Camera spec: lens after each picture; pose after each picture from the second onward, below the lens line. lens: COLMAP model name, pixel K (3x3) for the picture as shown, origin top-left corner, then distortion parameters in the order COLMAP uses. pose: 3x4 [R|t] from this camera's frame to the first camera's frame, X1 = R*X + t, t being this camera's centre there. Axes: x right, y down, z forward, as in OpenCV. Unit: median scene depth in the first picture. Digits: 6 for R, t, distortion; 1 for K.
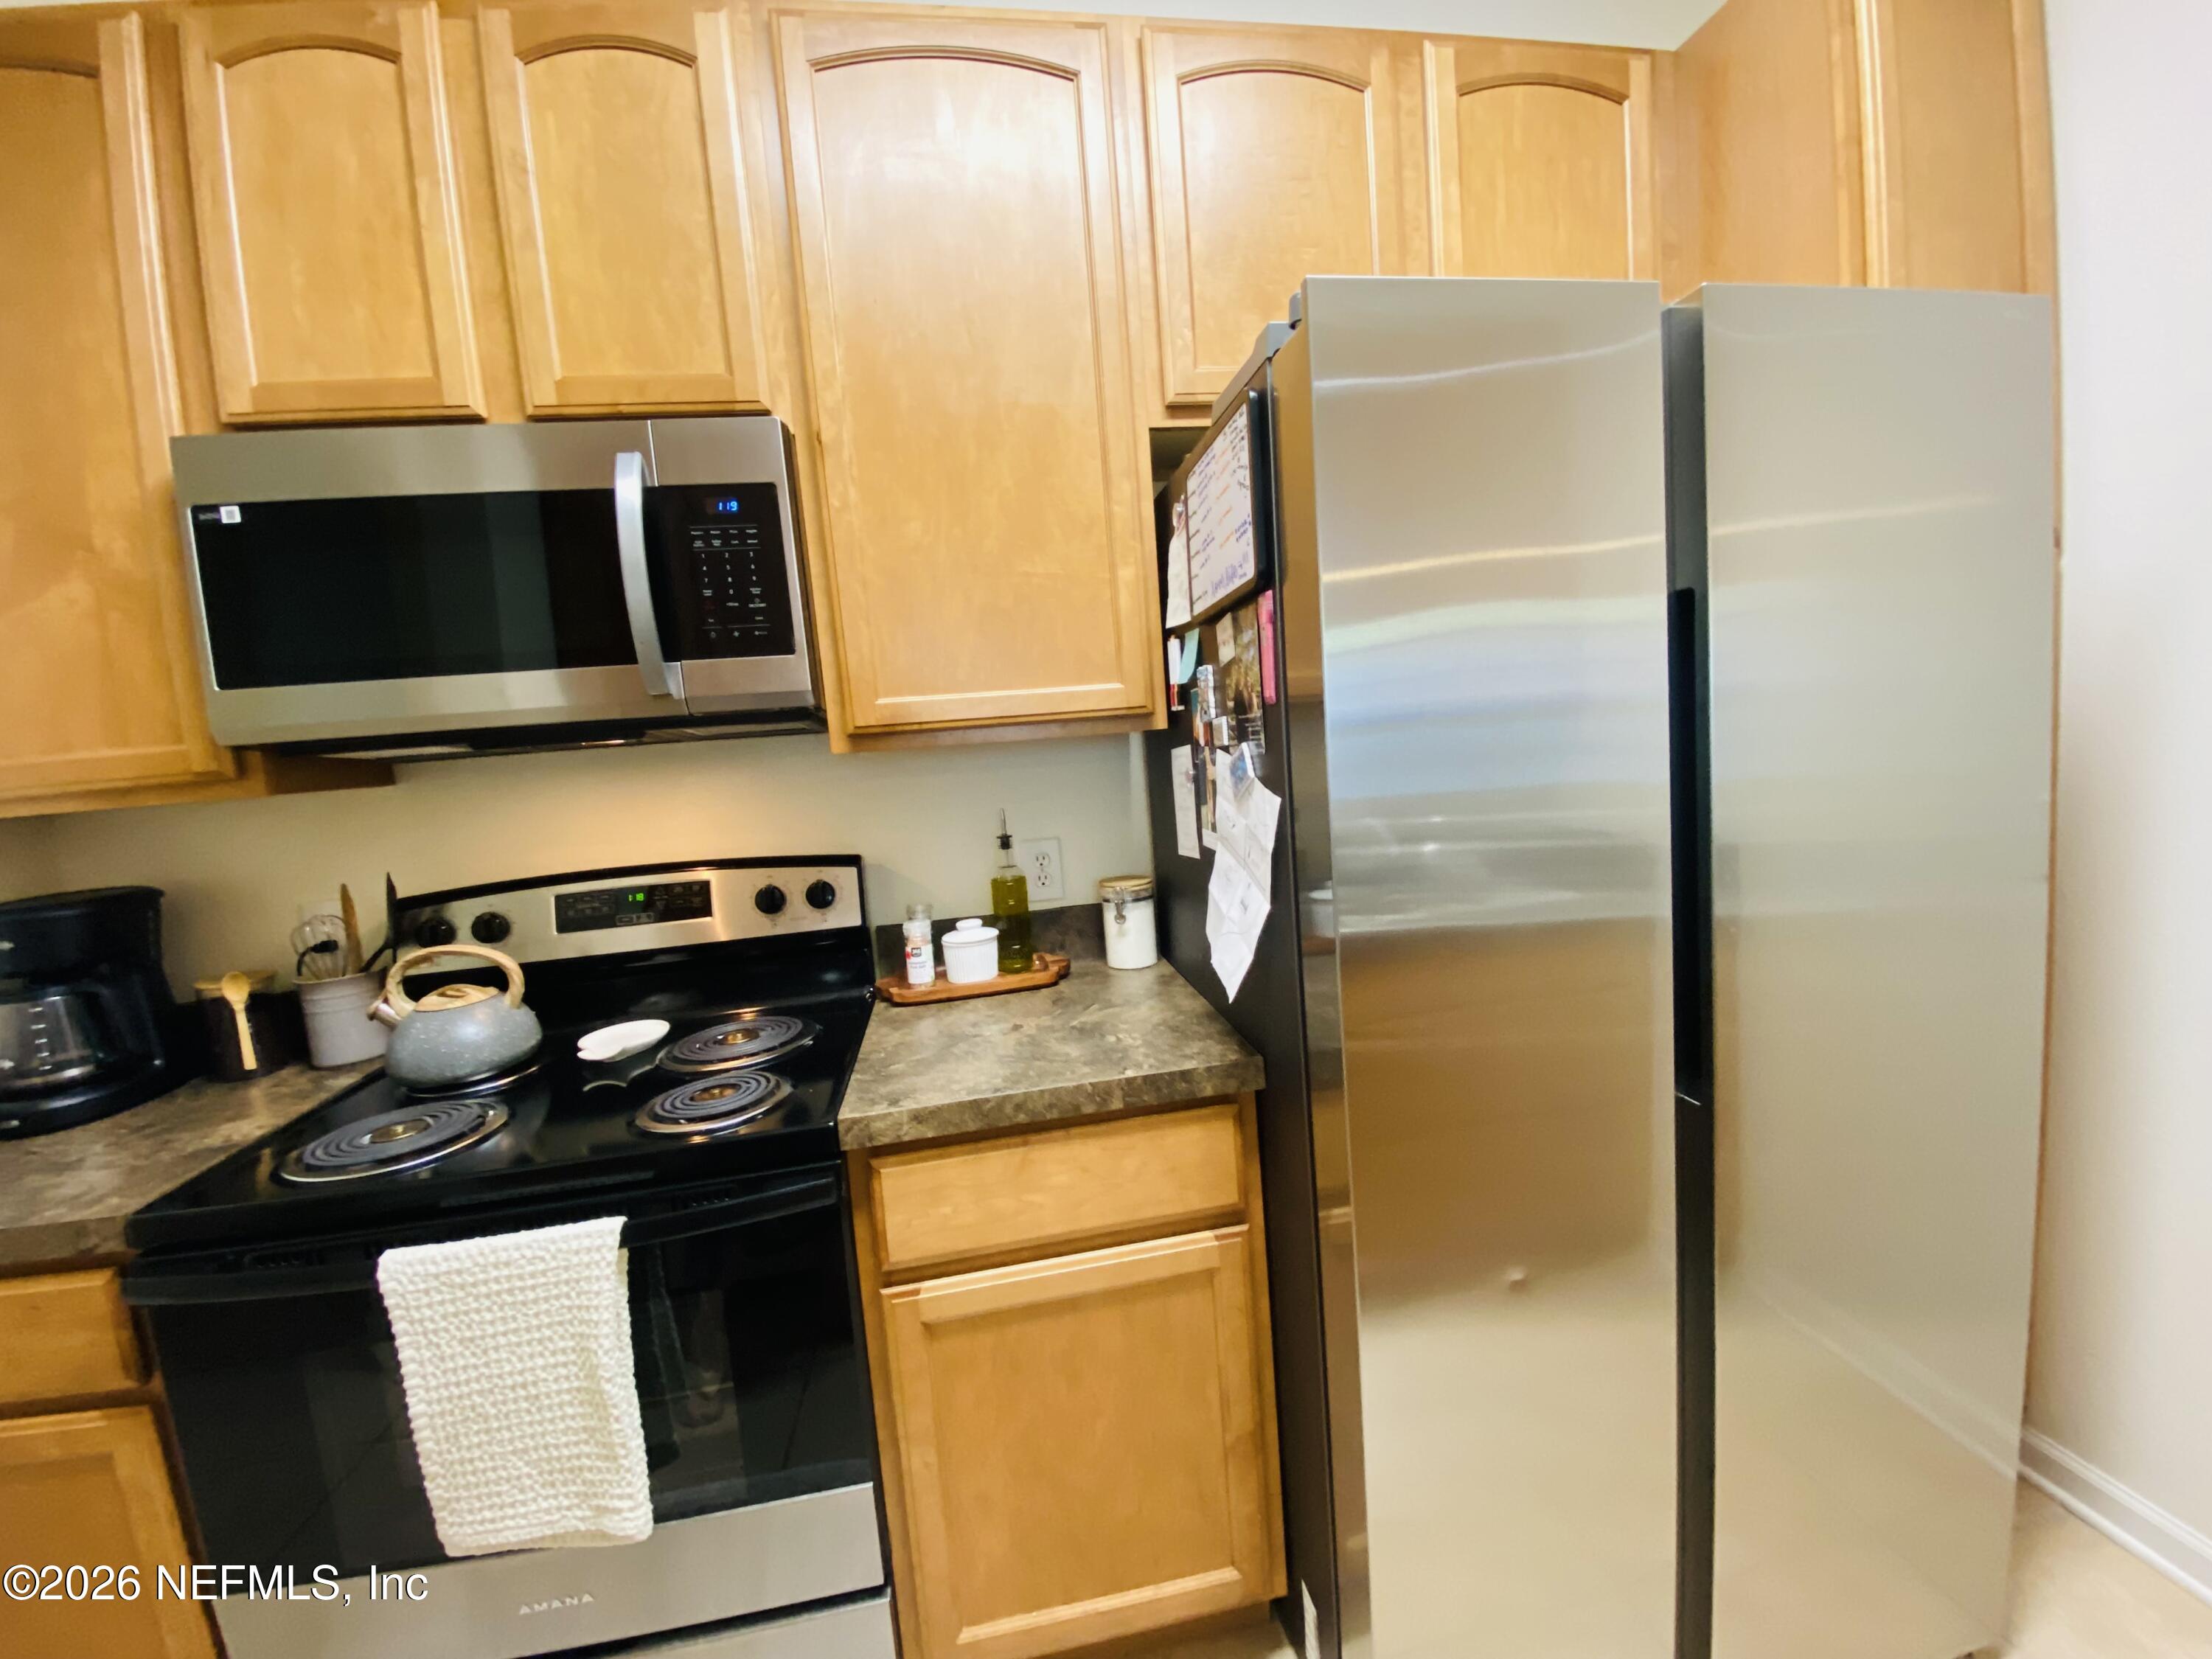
lens RADIAL K [[897.6, 0, 1107.6], [0, 897.6, 814.6], [0, 0, 1]] dist [-0.006063, -0.001809]
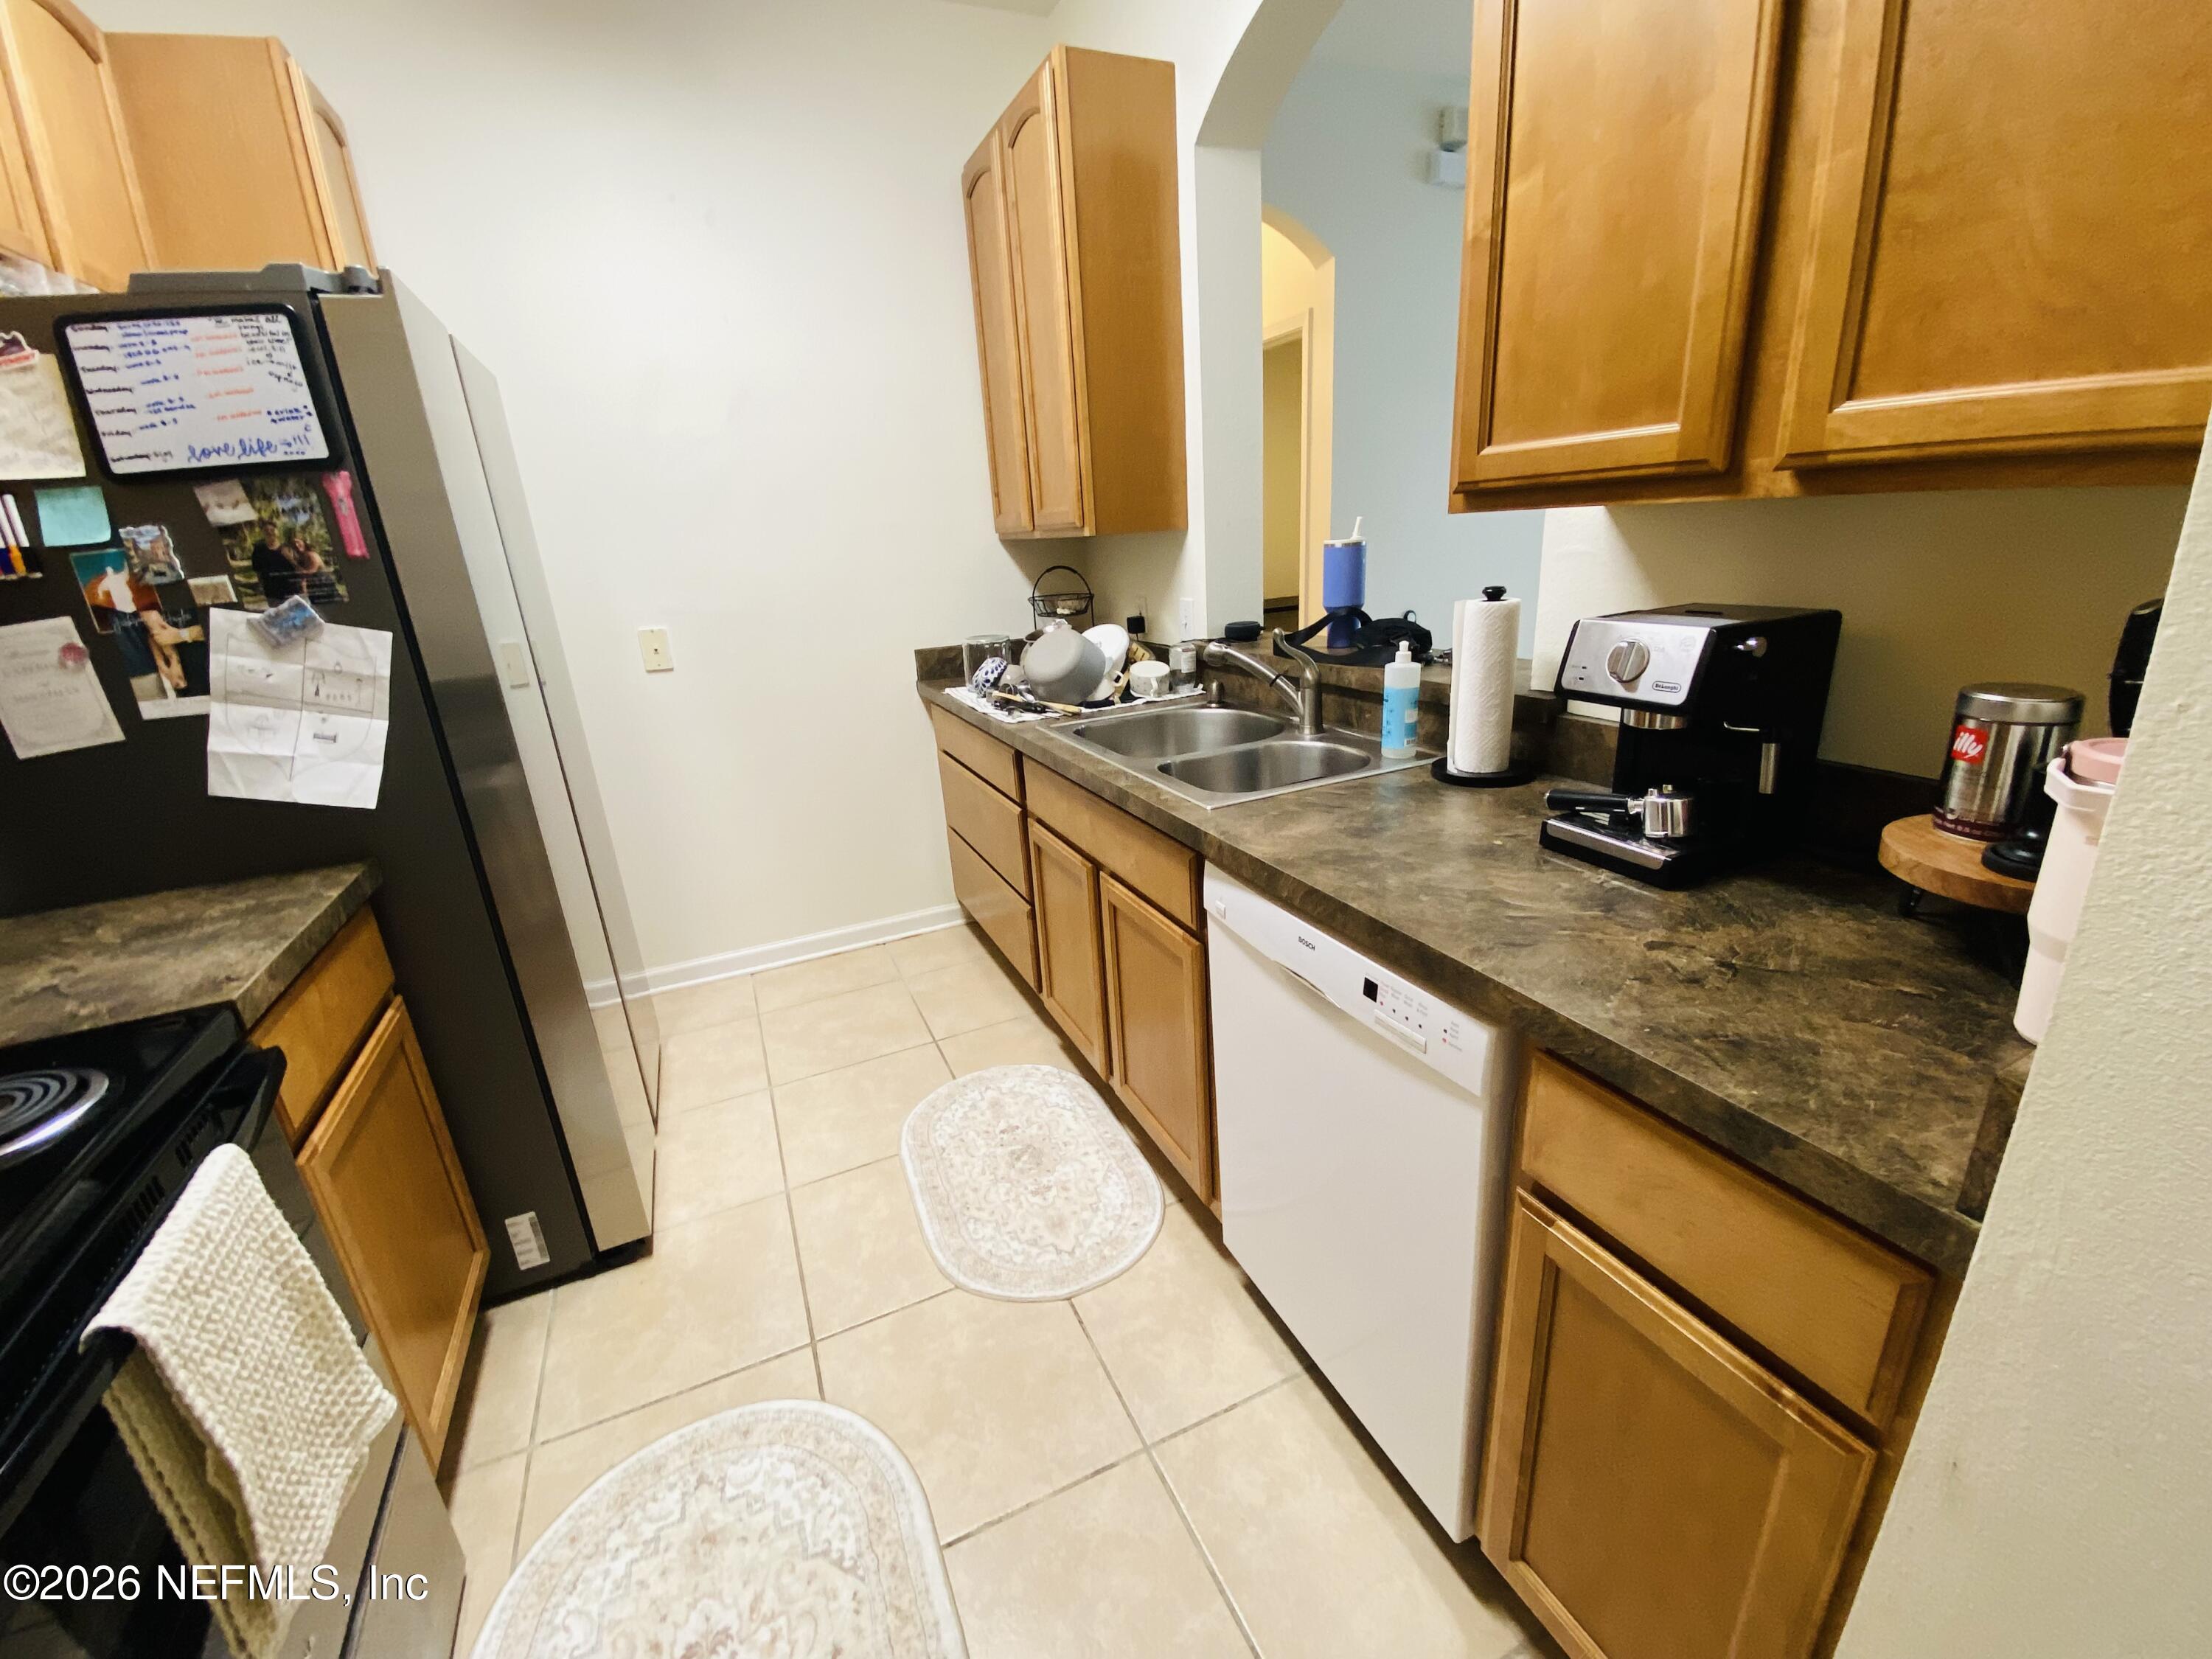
lens RADIAL K [[897.6, 0, 1096.5], [0, 897.6, 824.0], [0, 0, 1]] dist [-0.006063, -0.001809]
pose [[-0.239093, -0.213388, 0.947259, -1.191992], [0.174503, 0.950227, 0.258102, 0.080579], [-0.955188, 0.227010, -0.189956, 0.267704]]
